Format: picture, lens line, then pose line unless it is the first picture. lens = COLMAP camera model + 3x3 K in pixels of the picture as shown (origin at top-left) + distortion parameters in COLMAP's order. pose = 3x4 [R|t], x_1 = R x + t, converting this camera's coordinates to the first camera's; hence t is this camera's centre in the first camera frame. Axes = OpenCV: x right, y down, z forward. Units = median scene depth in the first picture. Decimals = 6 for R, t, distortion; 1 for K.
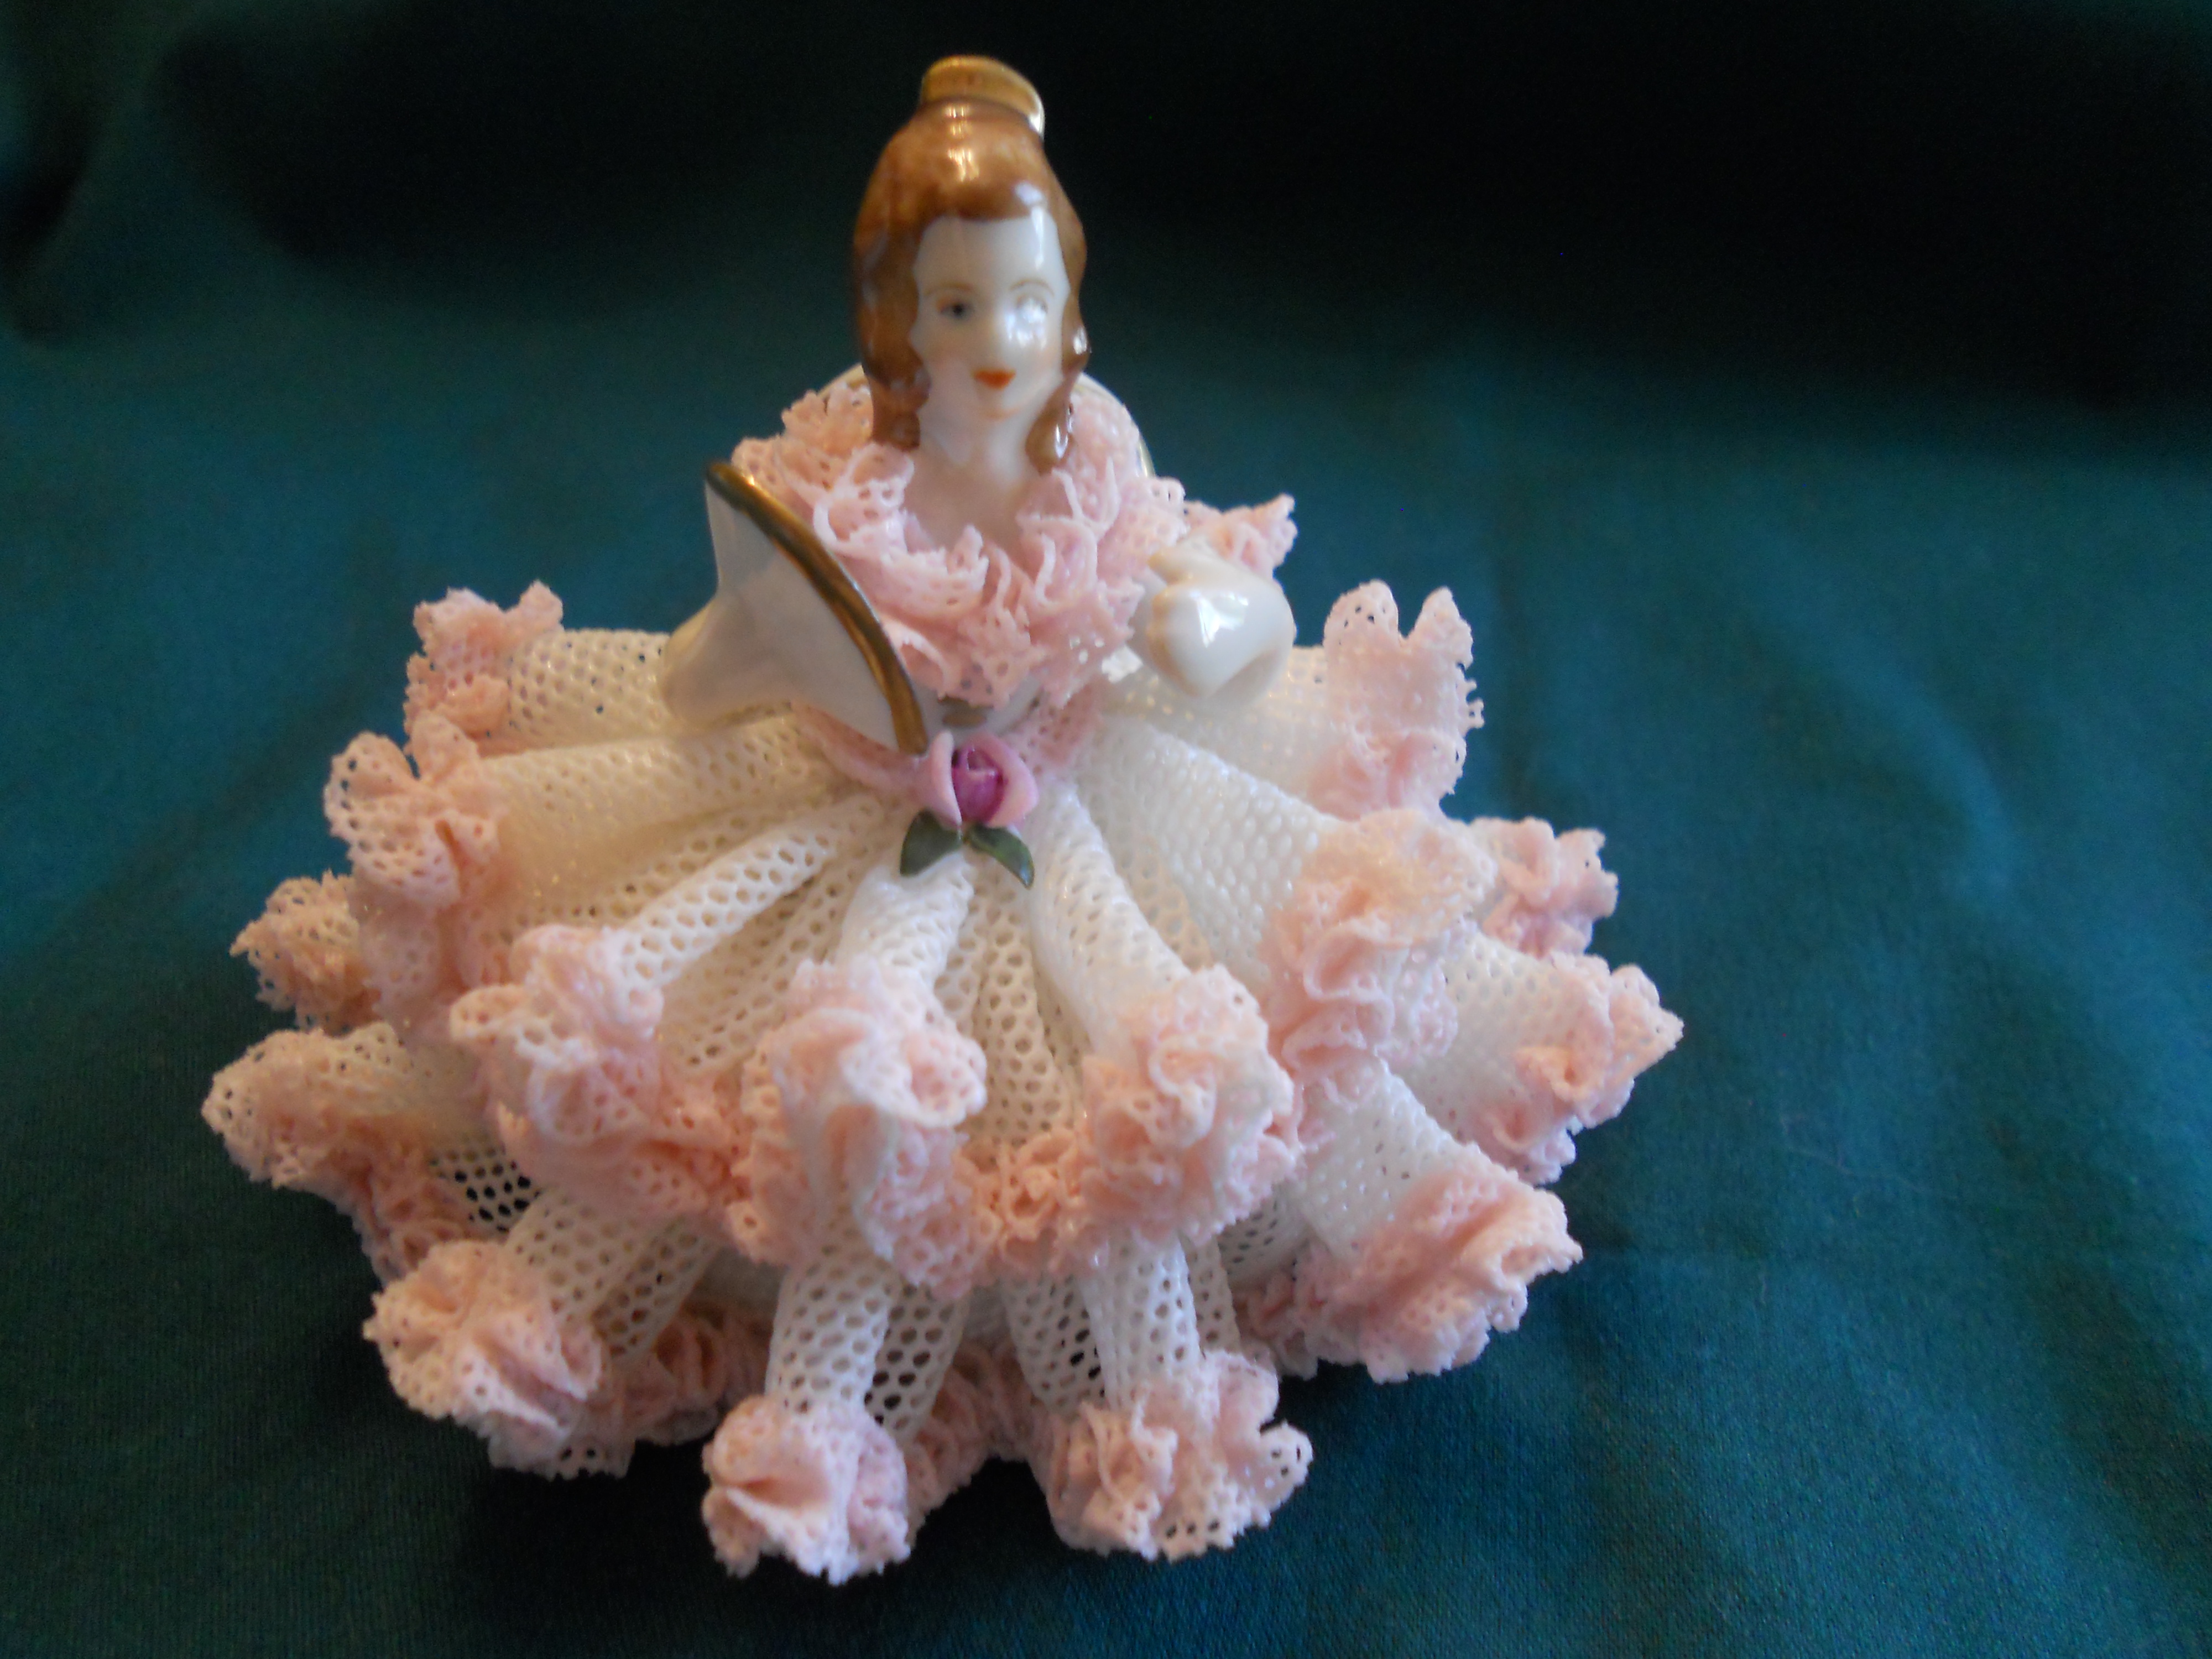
lens RADIAL K [[2123.2, 0, 1106.0], [0, 2123.2, 829.5], [0, 0, 1]] dist [0.003442, 0.218088]
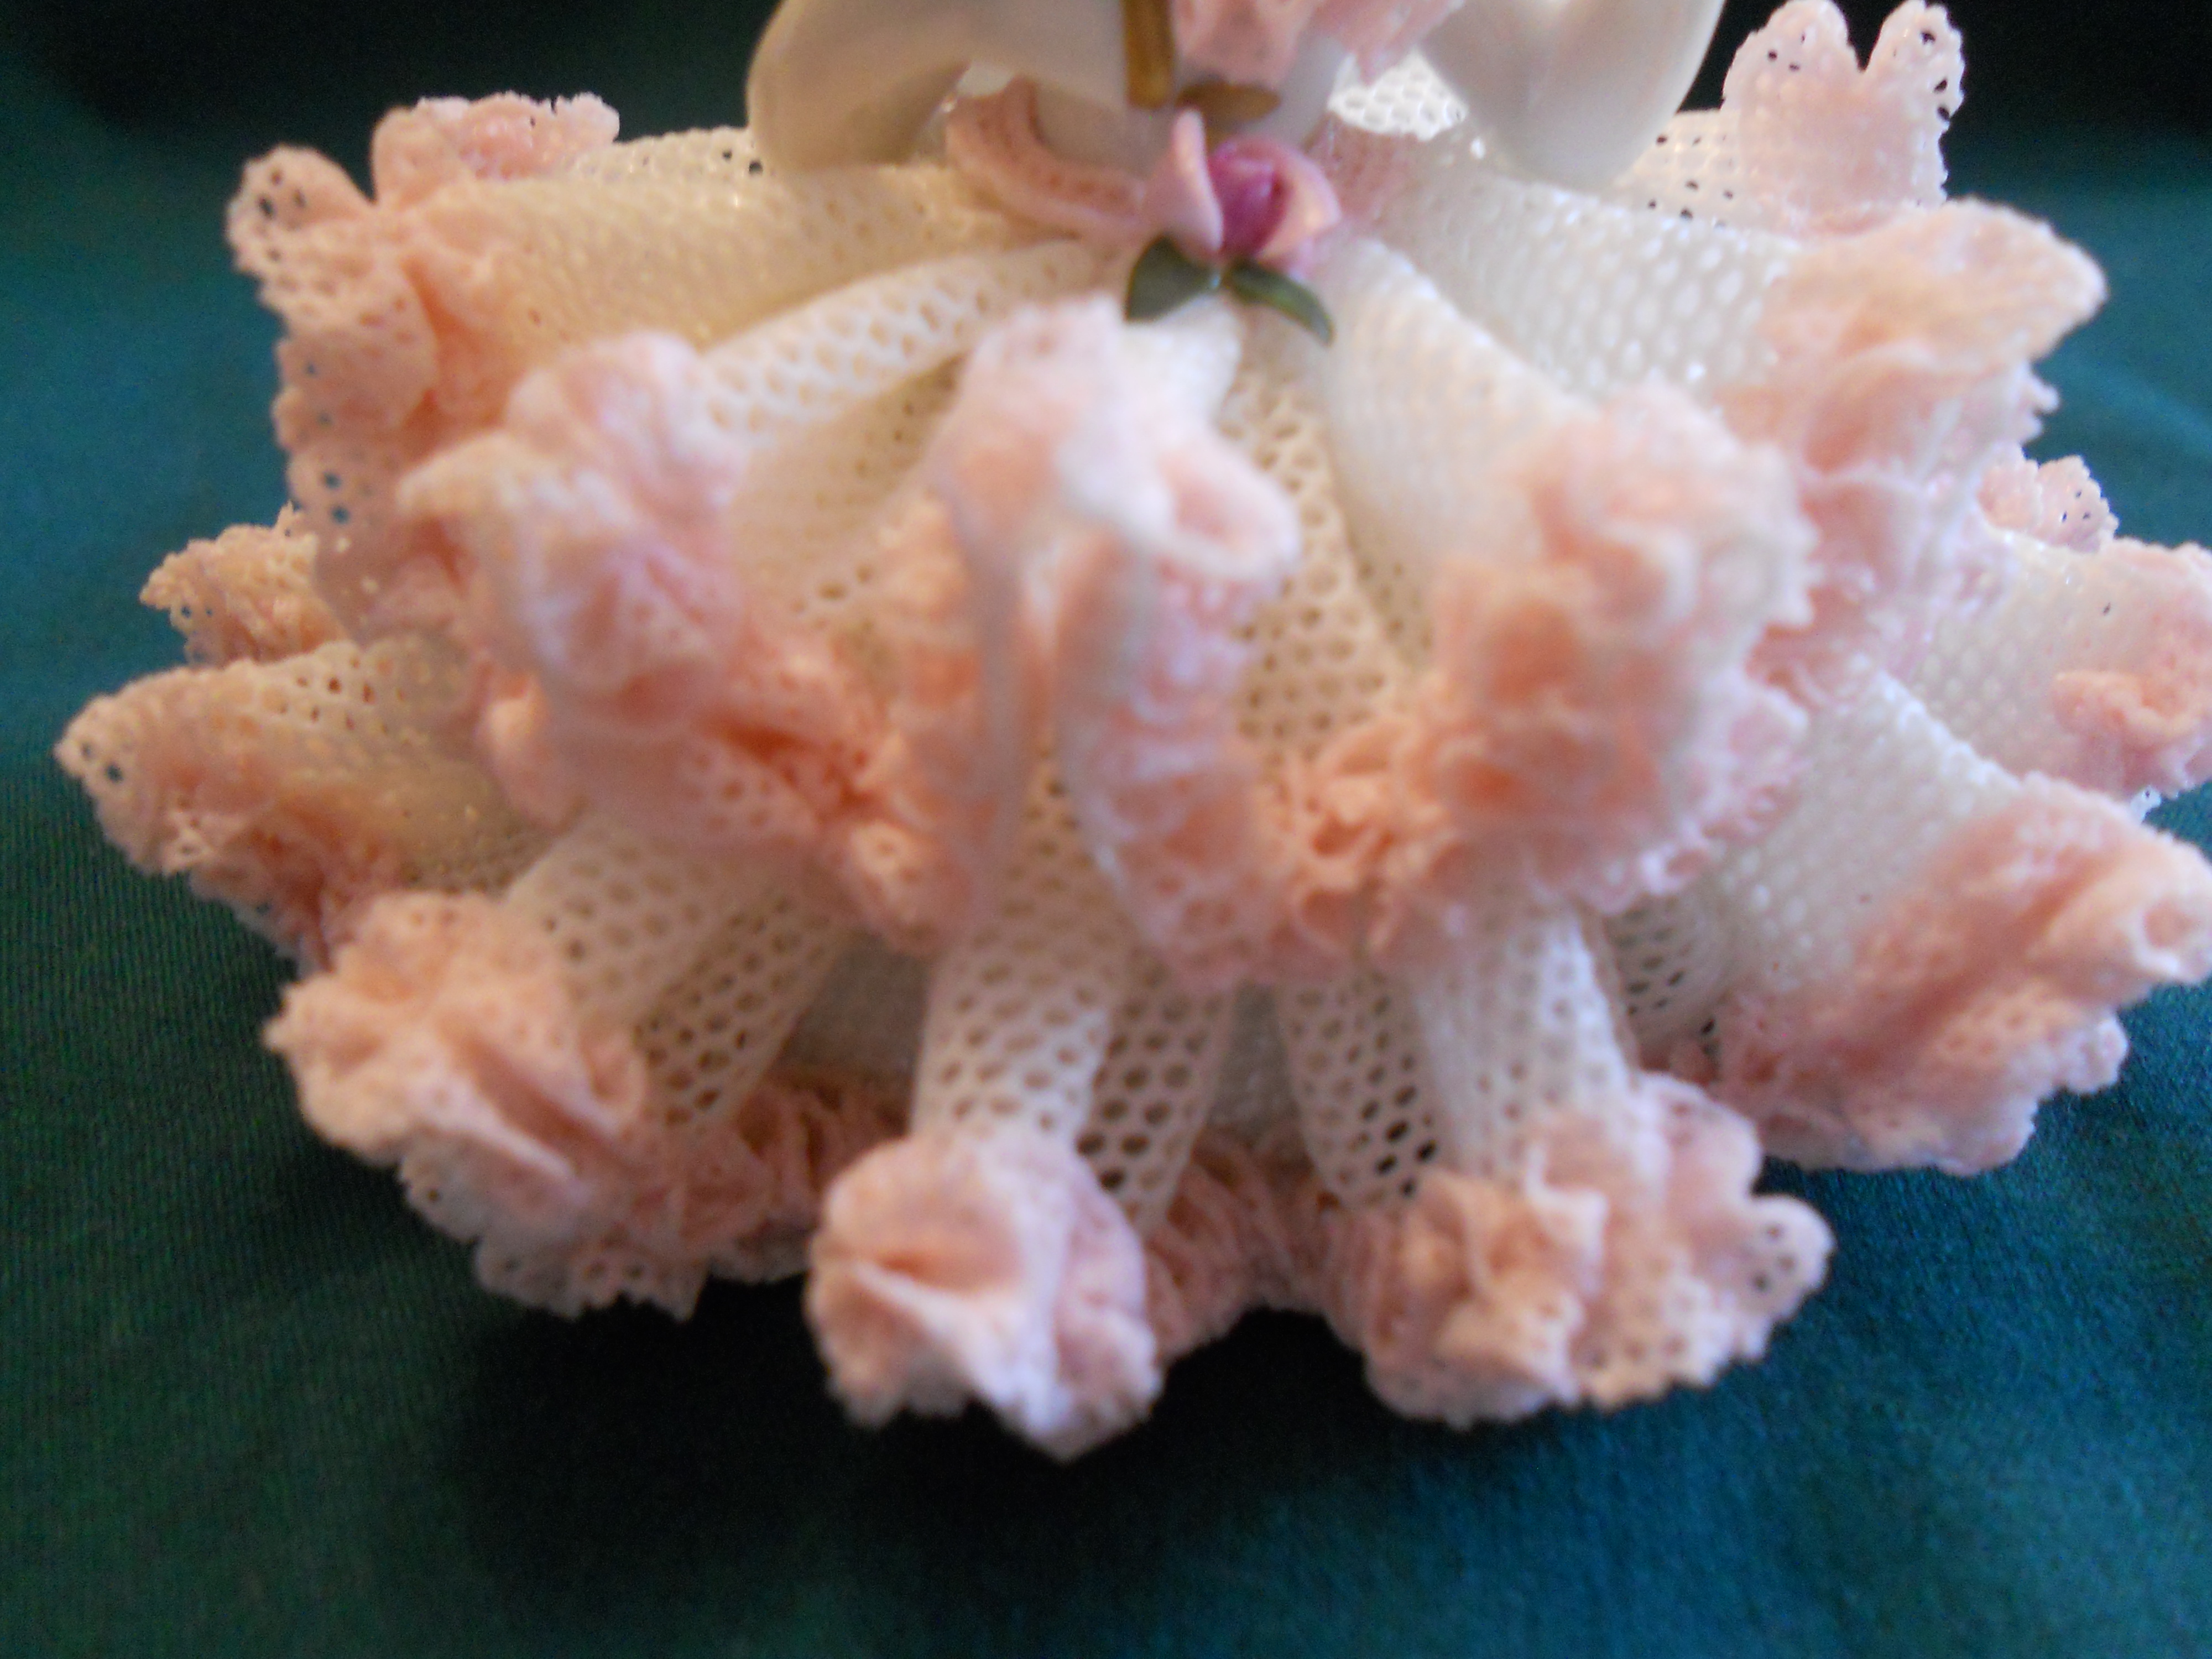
lens RADIAL K [[2020.0, 0, 1106.0], [0, 2020.0, 829.5], [0, 0, 1]] dist [0.051315, -0.005461]
pose [[0.999116, -0.009297, -0.041004, -0.078060], [0.005695, 0.996184, -0.087087, 0.221549], [0.041657, 0.086776, 0.995356, 0.408256]]
